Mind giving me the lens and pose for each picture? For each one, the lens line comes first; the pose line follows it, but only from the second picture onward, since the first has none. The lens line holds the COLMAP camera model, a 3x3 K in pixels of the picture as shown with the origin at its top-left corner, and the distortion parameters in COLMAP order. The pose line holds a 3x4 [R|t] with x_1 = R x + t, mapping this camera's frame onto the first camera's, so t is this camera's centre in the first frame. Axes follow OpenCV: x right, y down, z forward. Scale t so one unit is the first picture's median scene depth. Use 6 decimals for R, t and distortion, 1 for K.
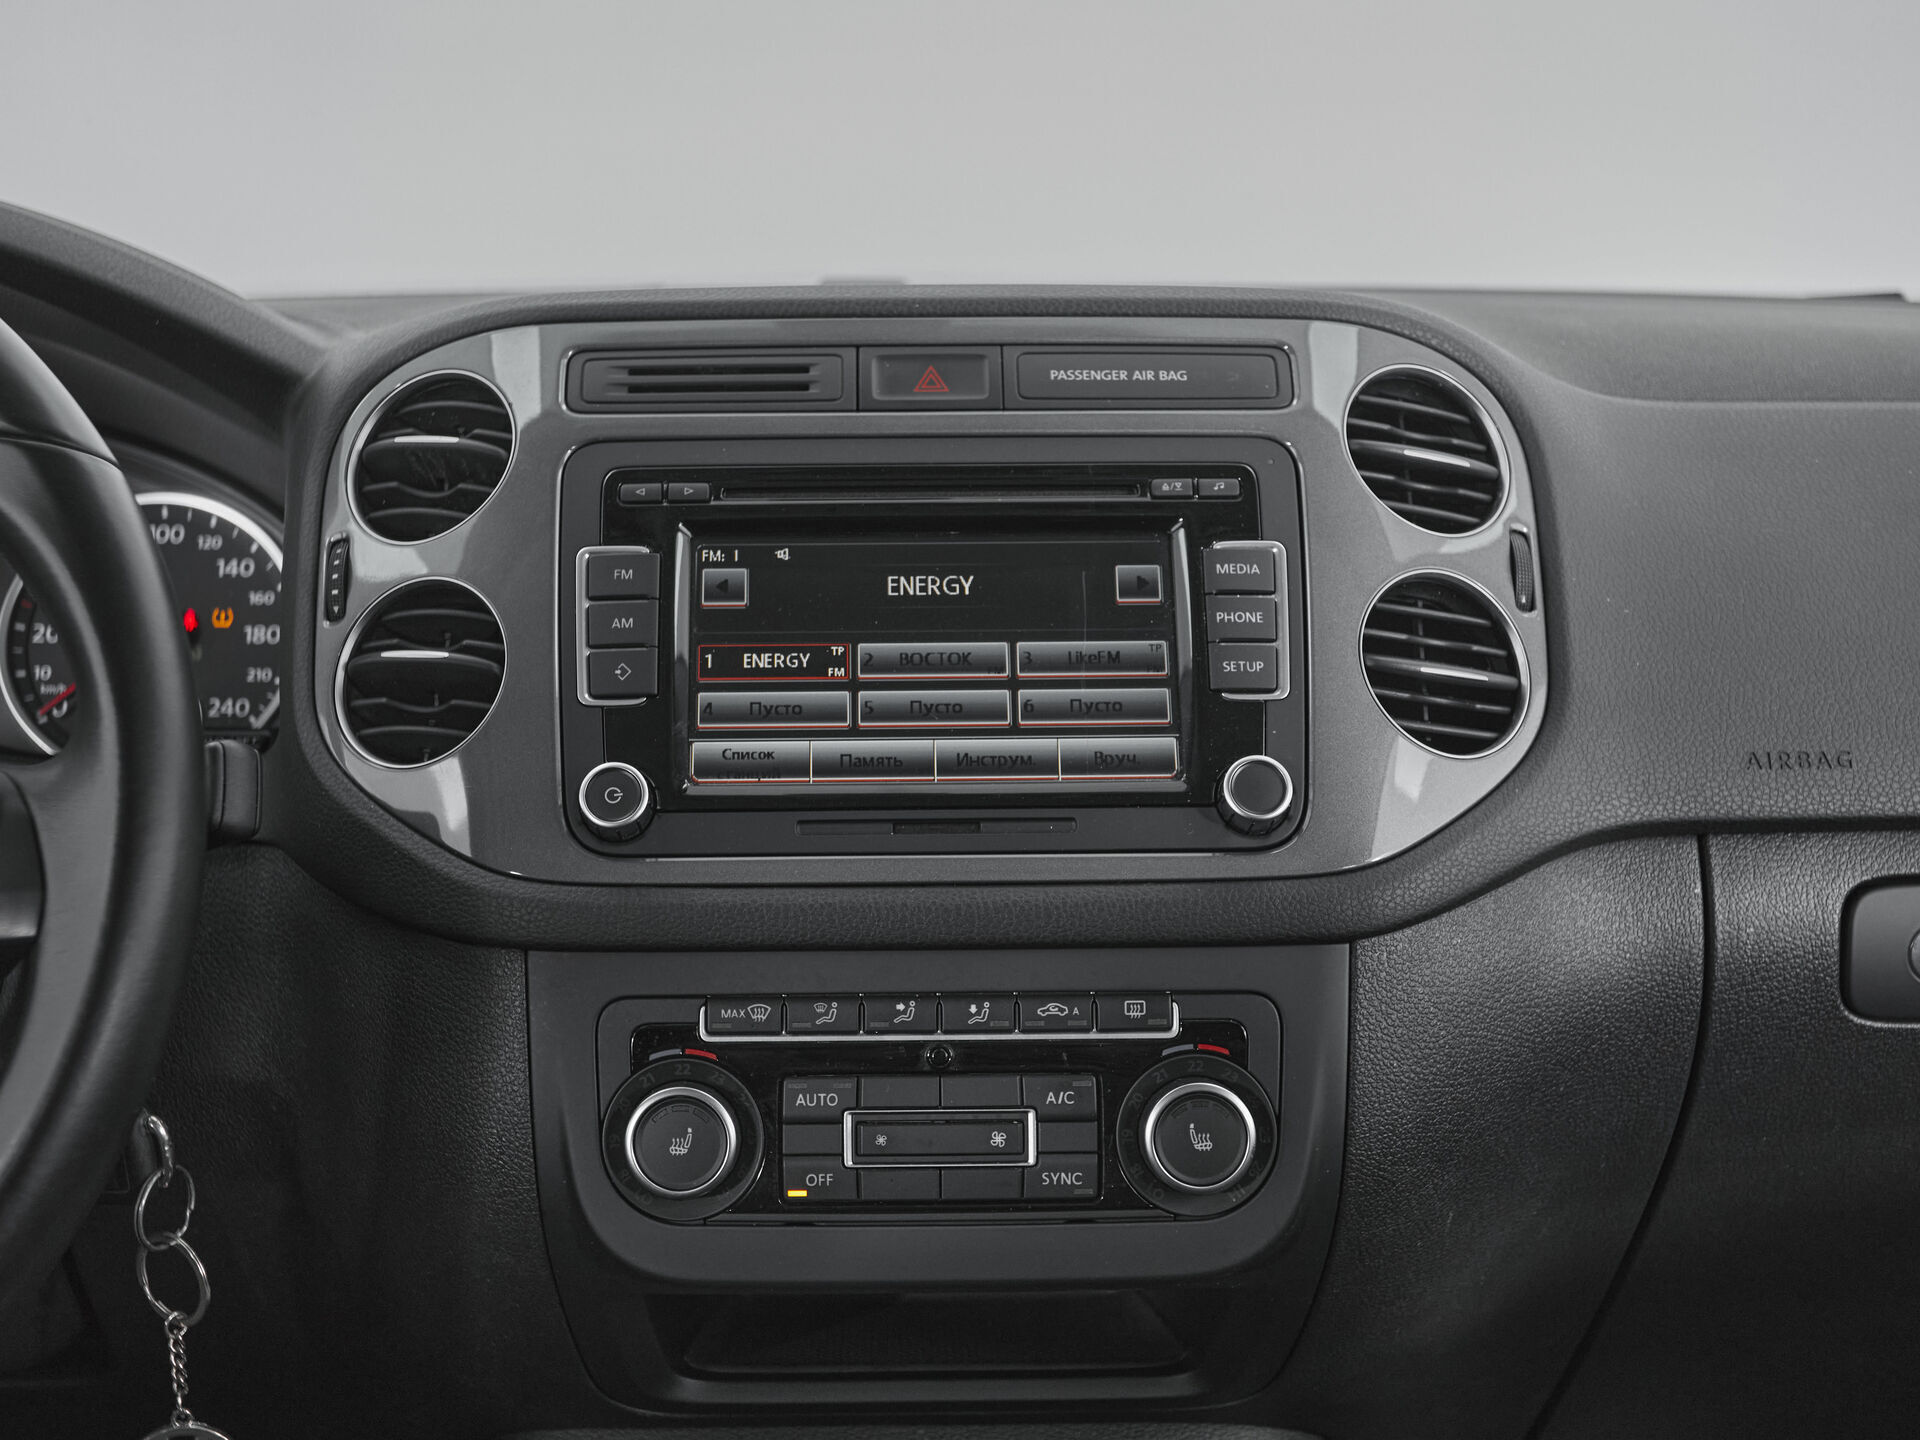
lens RADIAL K [[2386.3, 0, 919.4], [0, 2386.3, 720.4], [0, 0, 1]] dist [0.022761, 0.000000]
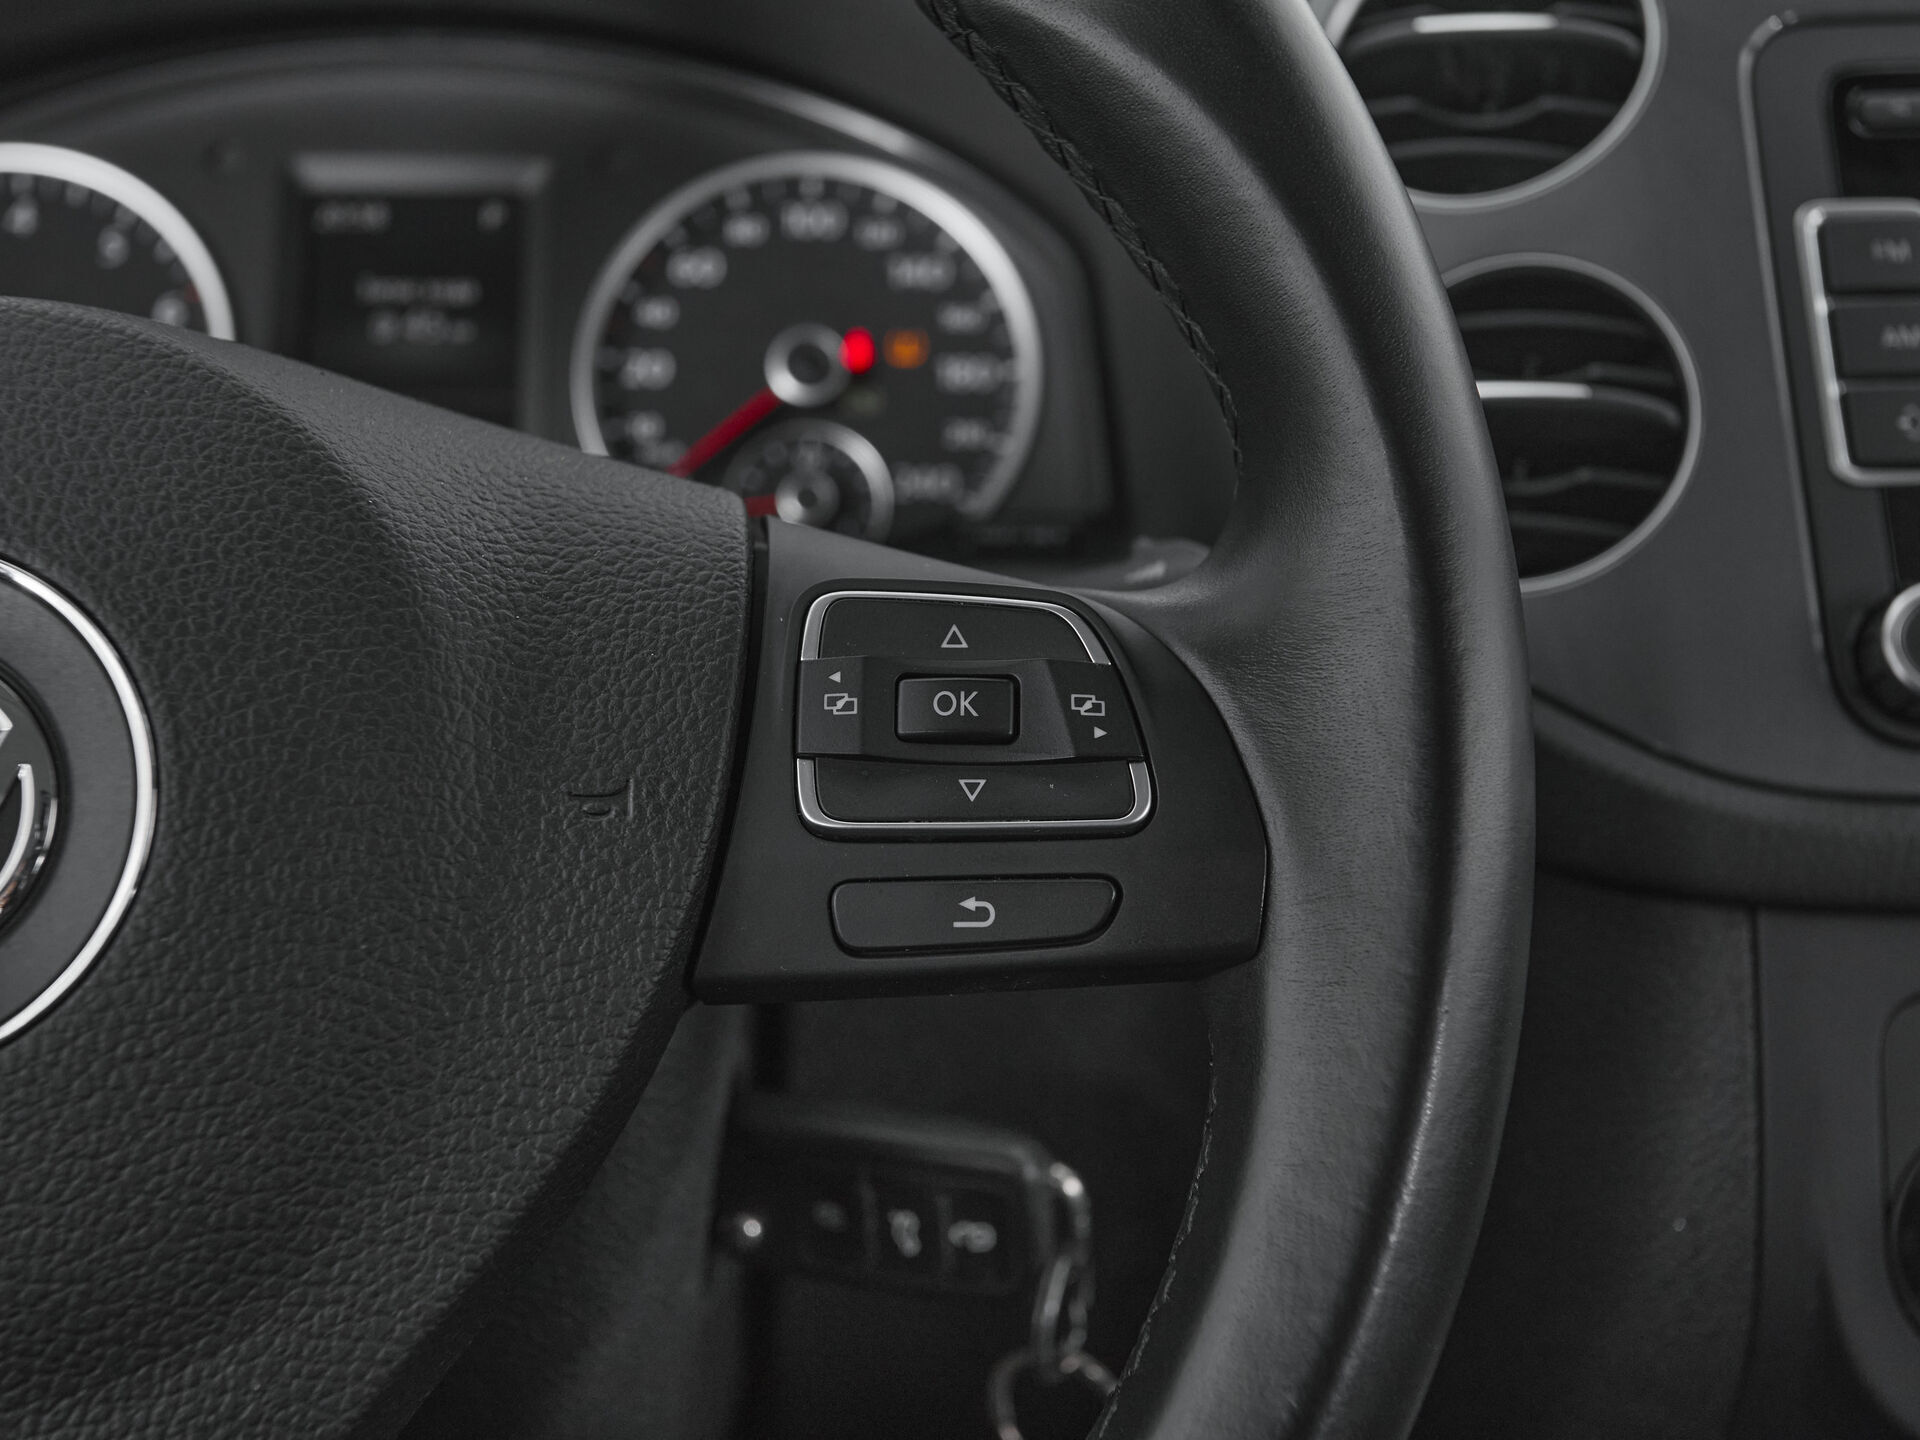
lens RADIAL K [[2386.3, 0, 935.0], [0, 2386.3, 661.4], [0, 0, 1]] dist [0.022761, 0.000000]
pose [[0.999920, 0.004980, -0.011587, -0.354530], [-0.004205, 0.997812, 0.065987, 0.000291], [0.011890, -0.065933, 0.997753, 0.428820]]
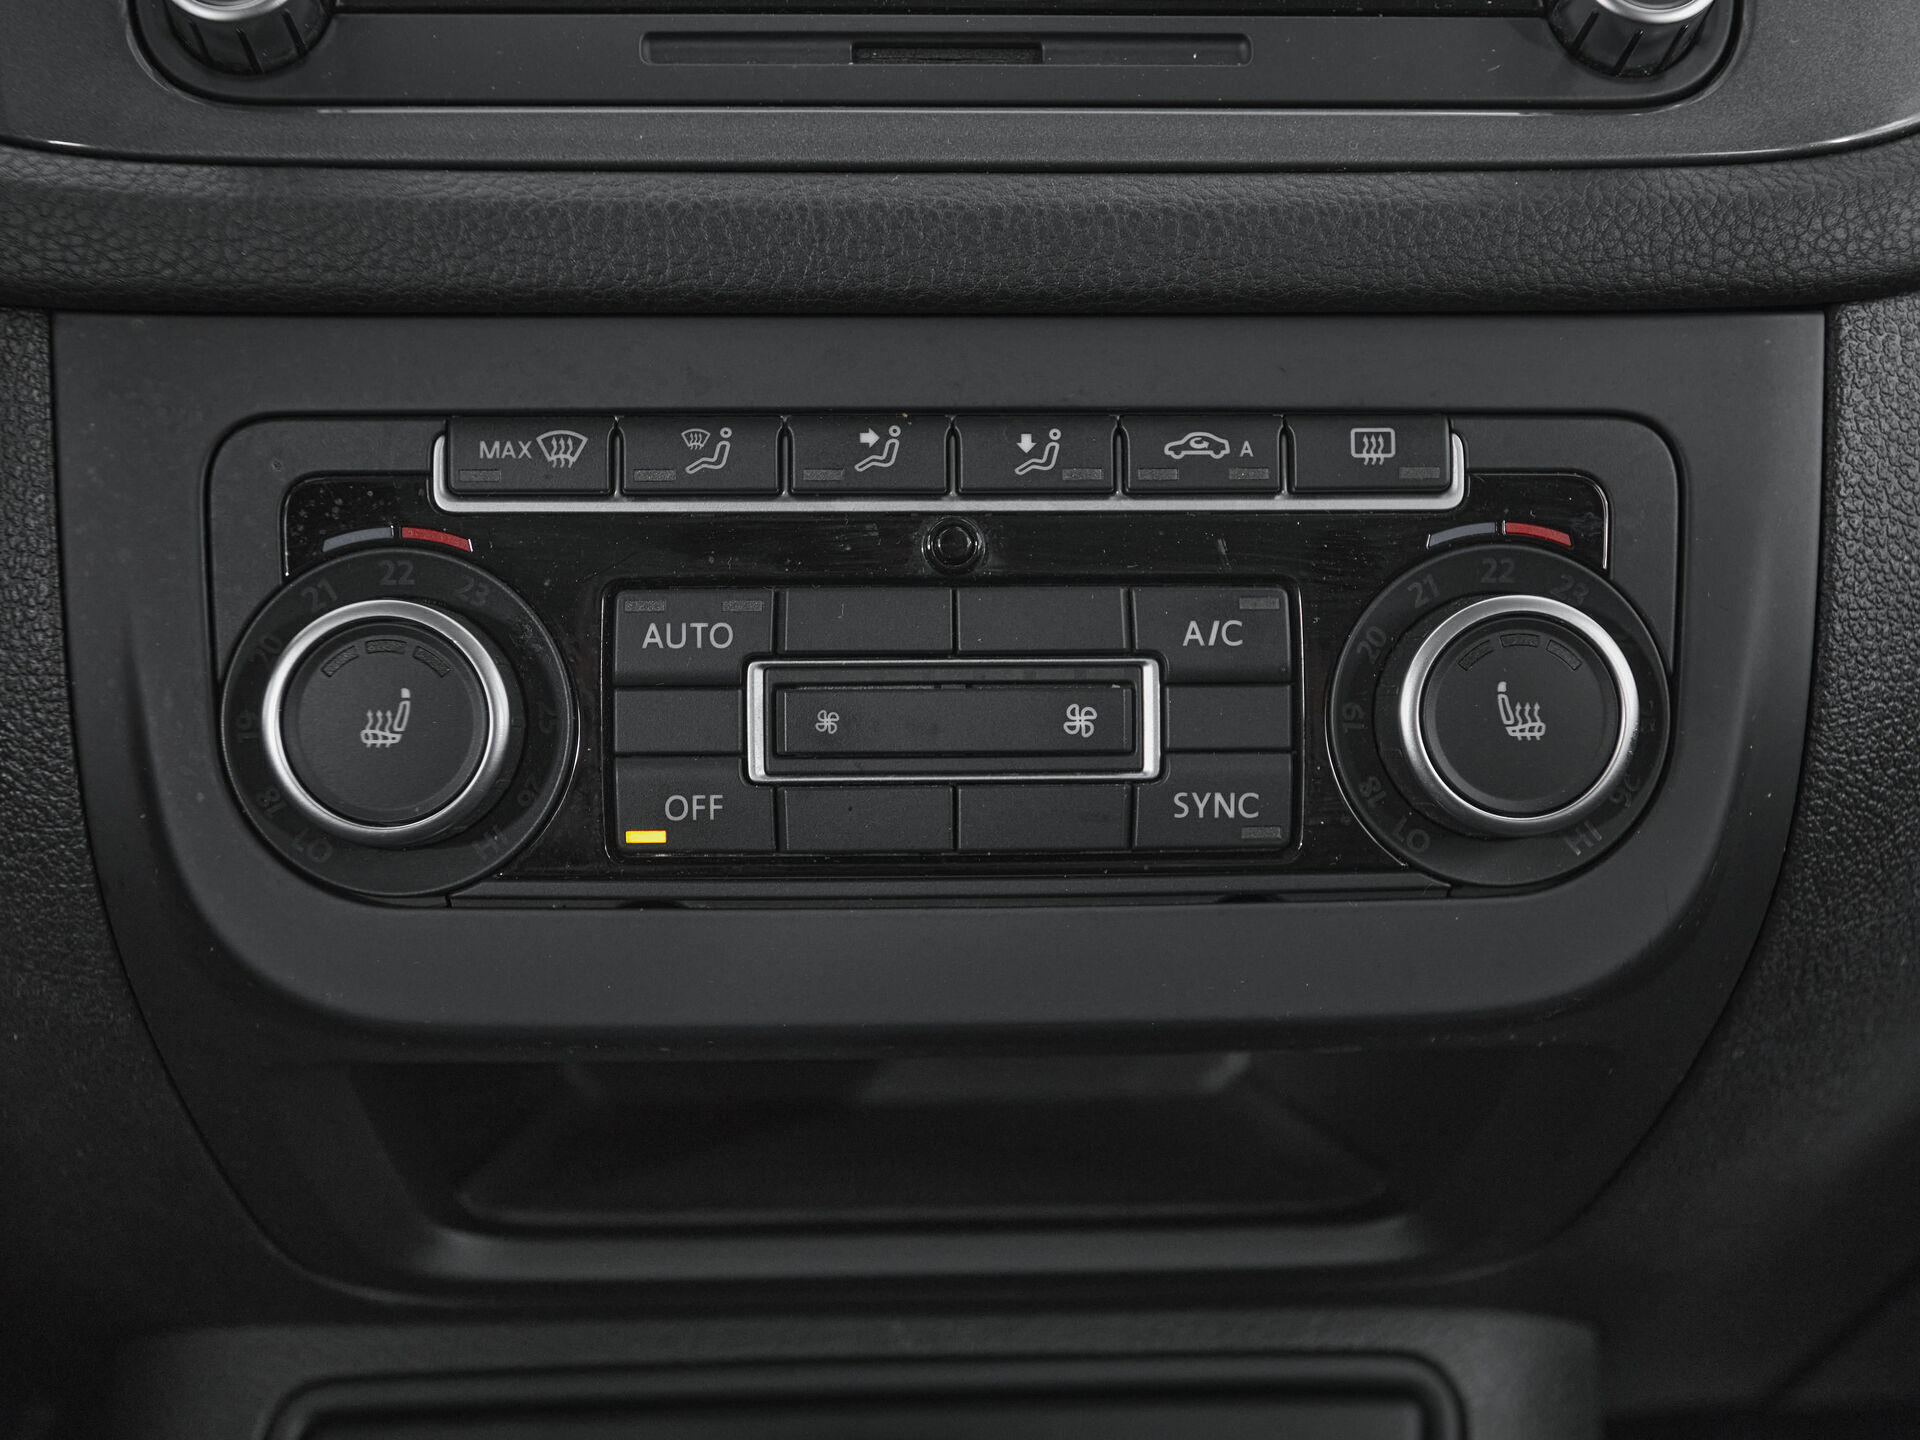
lens RADIAL K [[2386.3, 0, 923.8], [0, 2386.3, 701.9], [0, 0, 1]] dist [0.022761, 0.000000]
pose [[0.999664, 0.000699, 0.025910, -0.009197], [-0.001979, 0.998777, 0.049412, 0.147474], [-0.025843, -0.049446, 0.998442, 0.532891]]
